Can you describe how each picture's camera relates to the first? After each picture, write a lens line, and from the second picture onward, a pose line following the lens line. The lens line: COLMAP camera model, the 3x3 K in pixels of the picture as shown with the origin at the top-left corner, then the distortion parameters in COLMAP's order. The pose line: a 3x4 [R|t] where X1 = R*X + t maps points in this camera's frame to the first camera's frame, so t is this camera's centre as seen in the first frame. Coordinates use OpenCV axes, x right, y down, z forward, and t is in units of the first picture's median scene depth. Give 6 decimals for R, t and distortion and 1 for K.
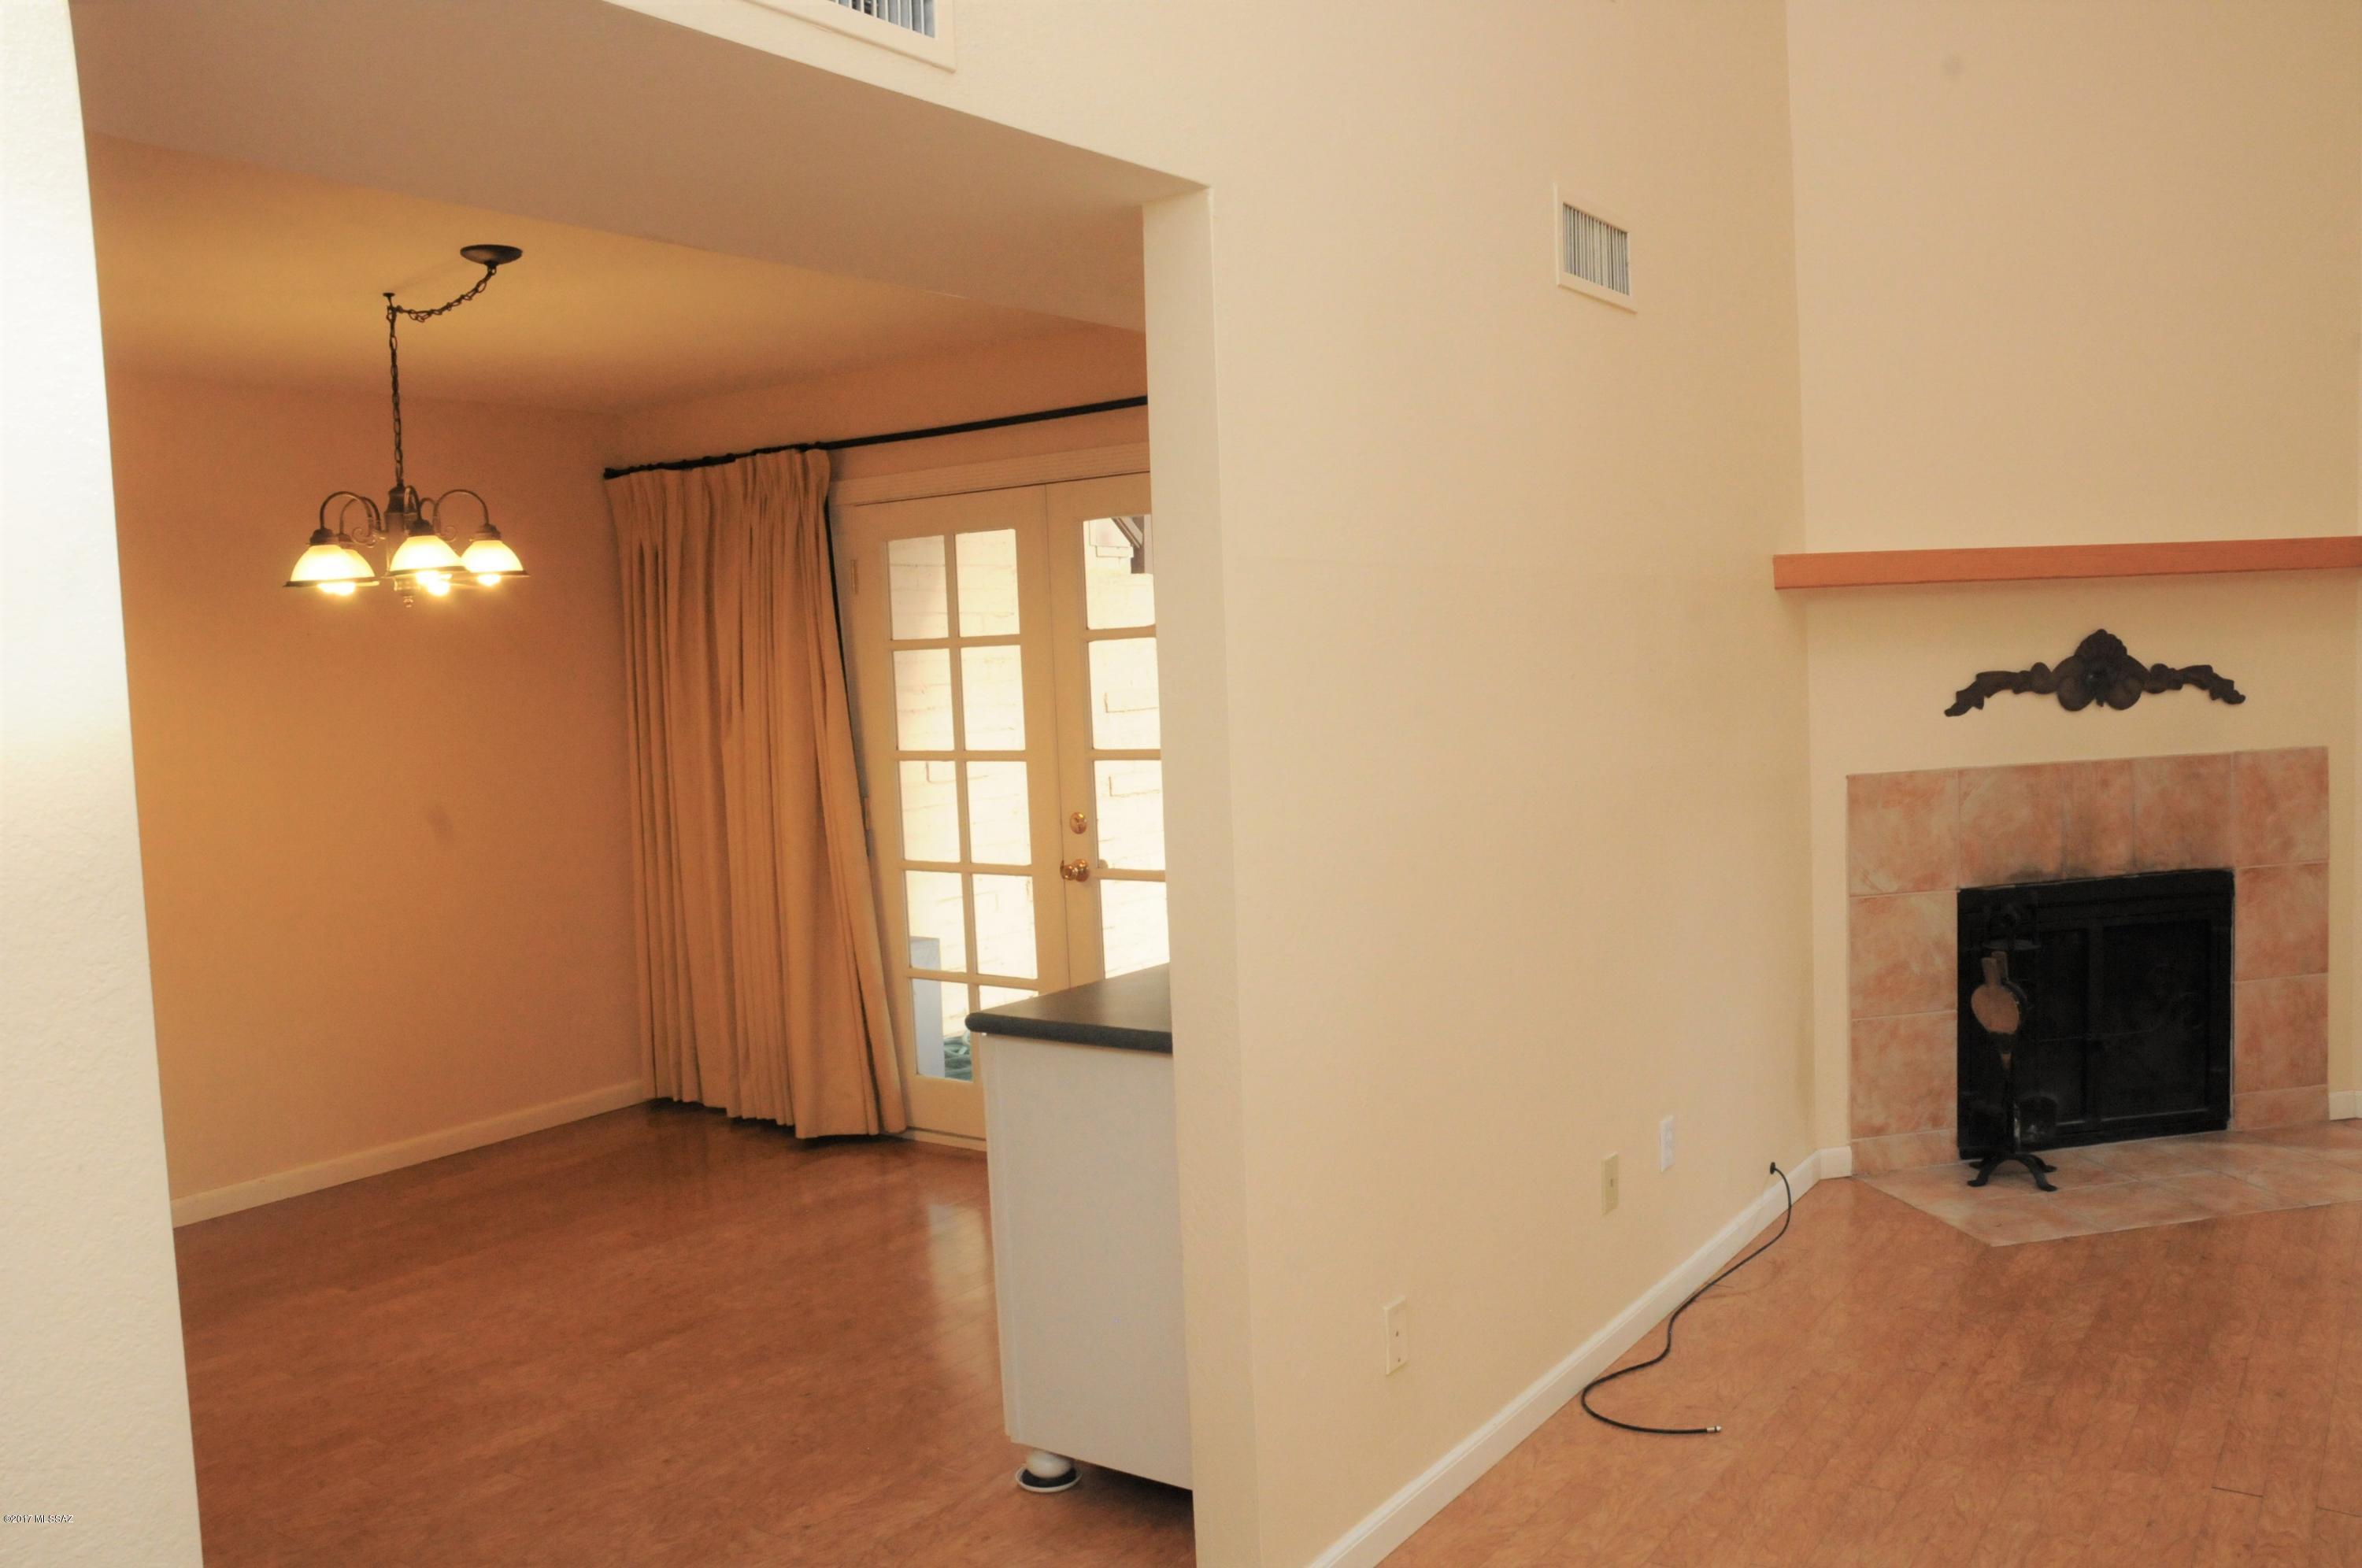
lens RADIAL K [[1862.5, 0, 1222.7], [0, 1862.5, 794.4], [0, 0, 1]] dist [-0.181353, 0.184027]
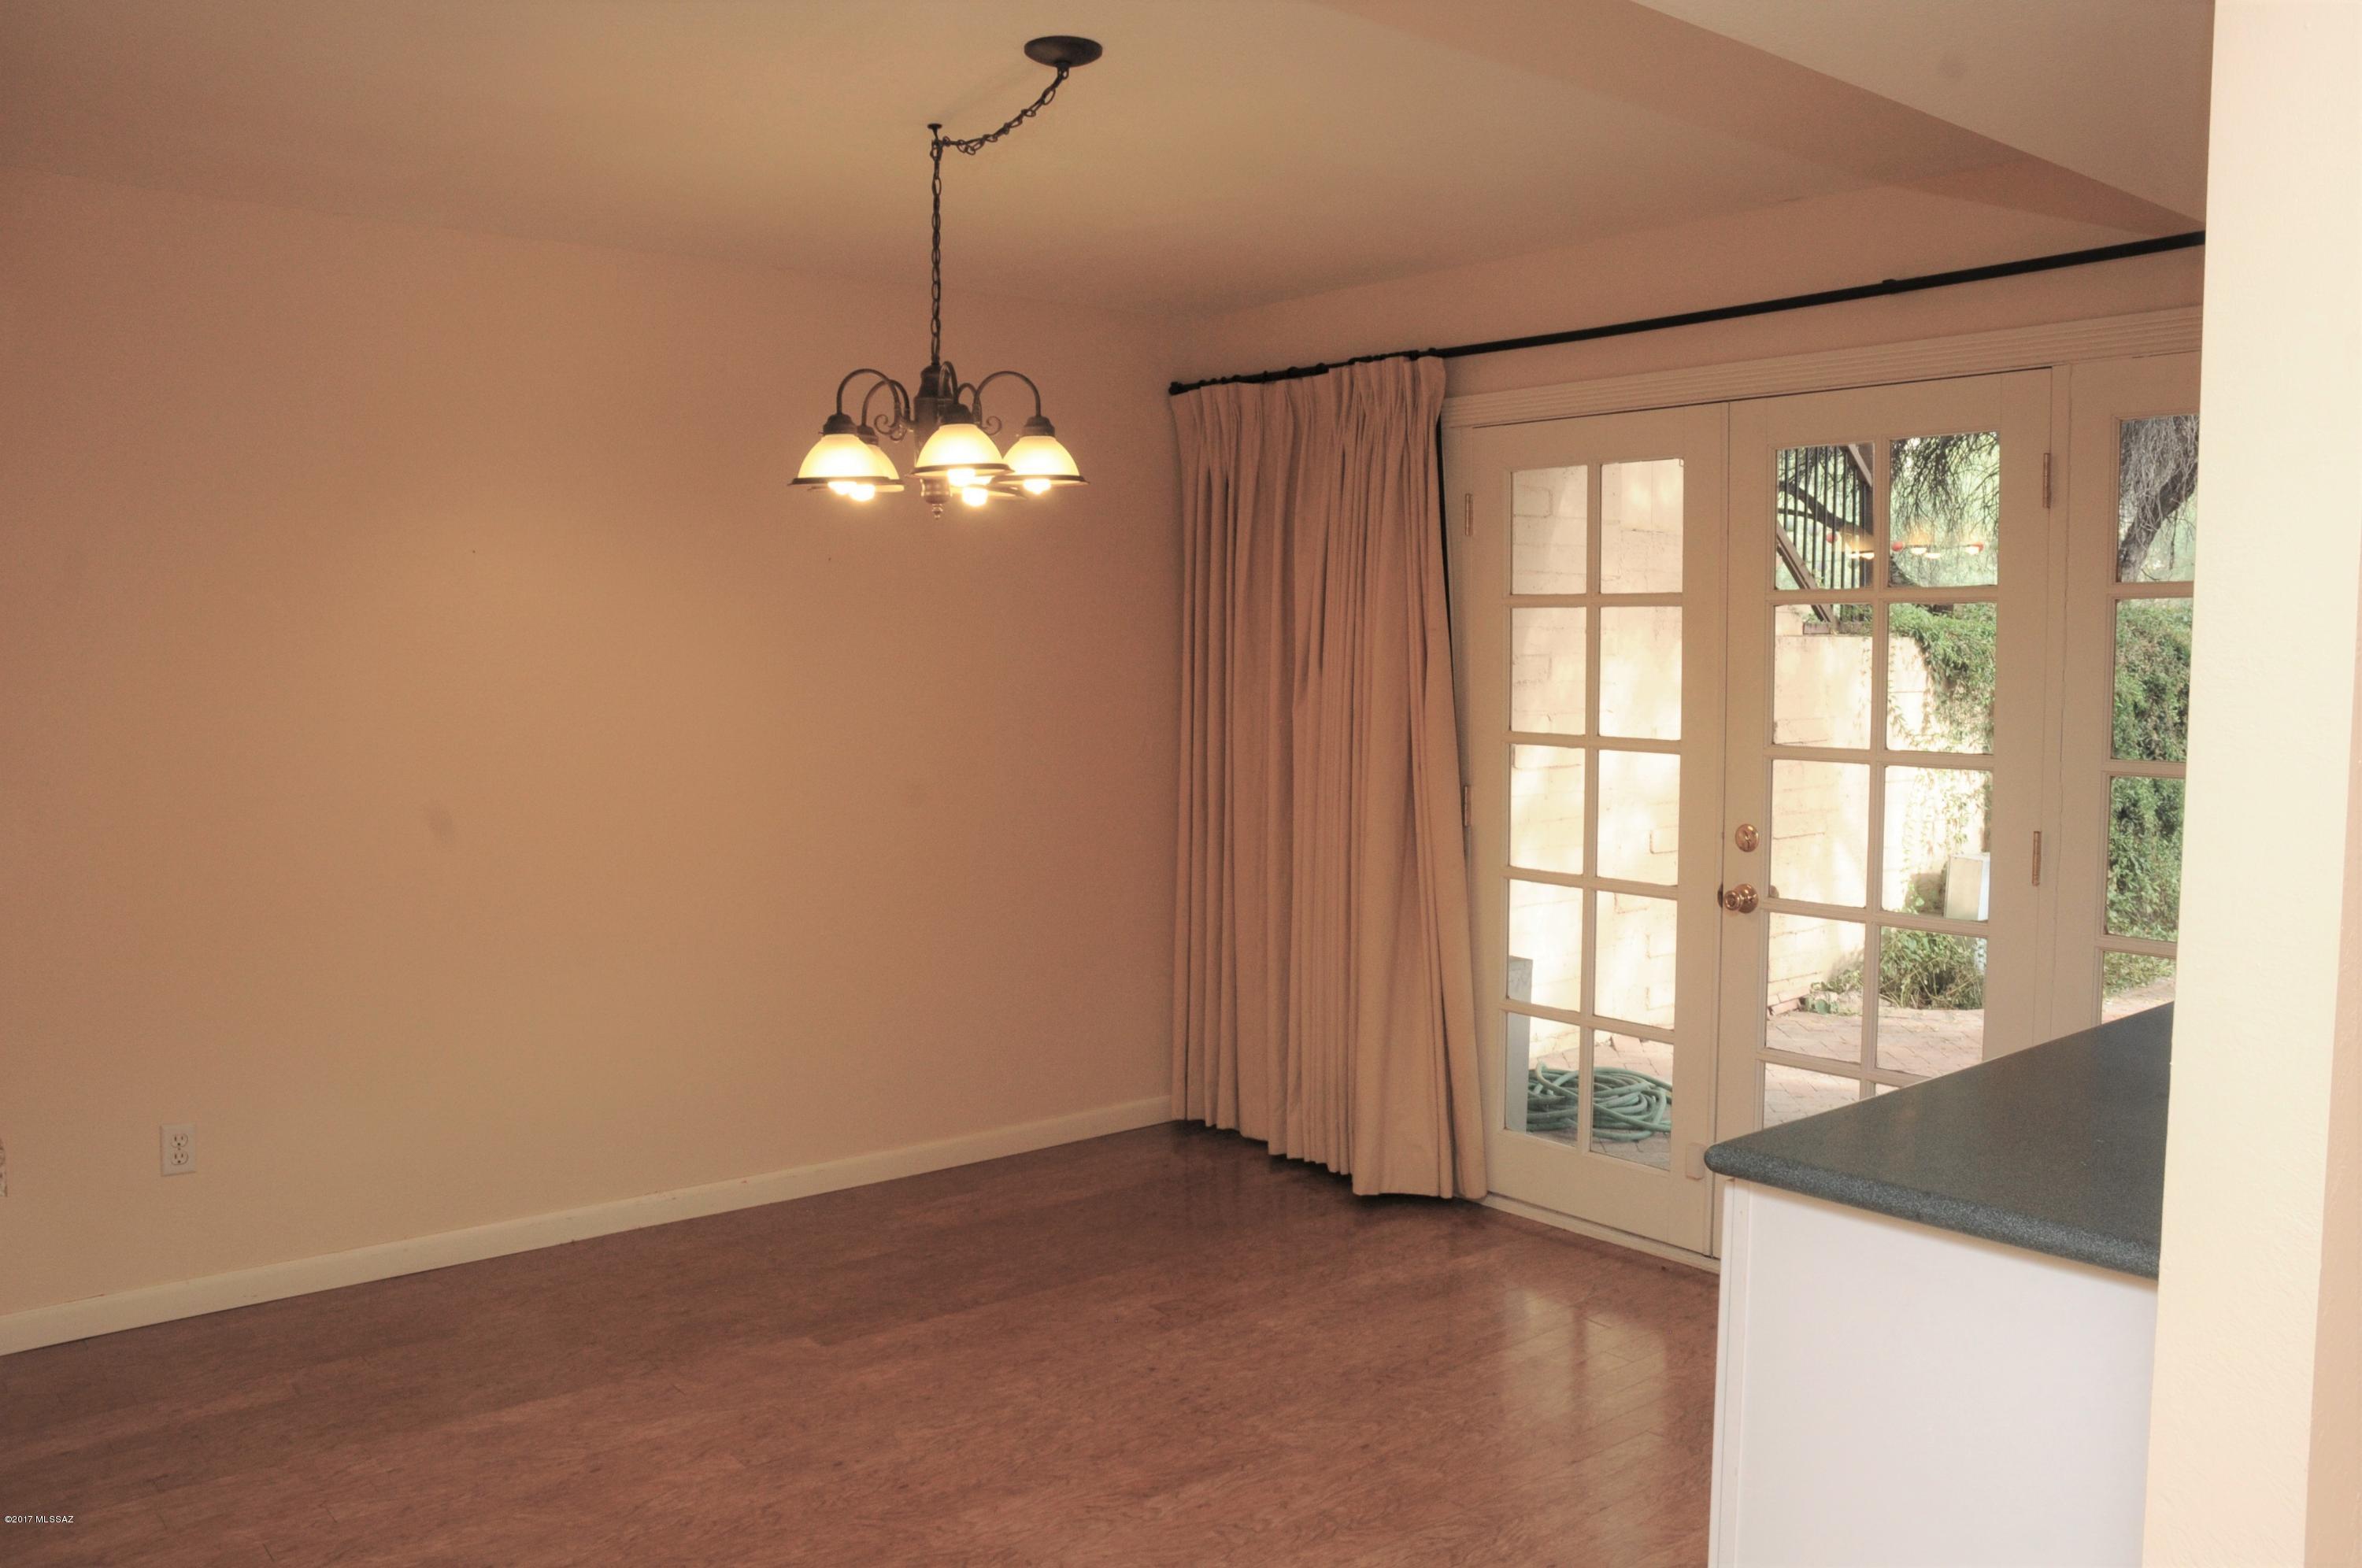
lens RADIAL K [[1862.5, 0, 1222.7], [0, 1862.5, 794.4], [0, 0, 1]] dist [-0.181353, 0.184027]
pose [[0.961124, 0.063607, -0.268691, -0.080898], [-0.060526, 0.997971, 0.019745, -0.004669], [0.269402, -0.002715, 0.963024, 0.194922]]
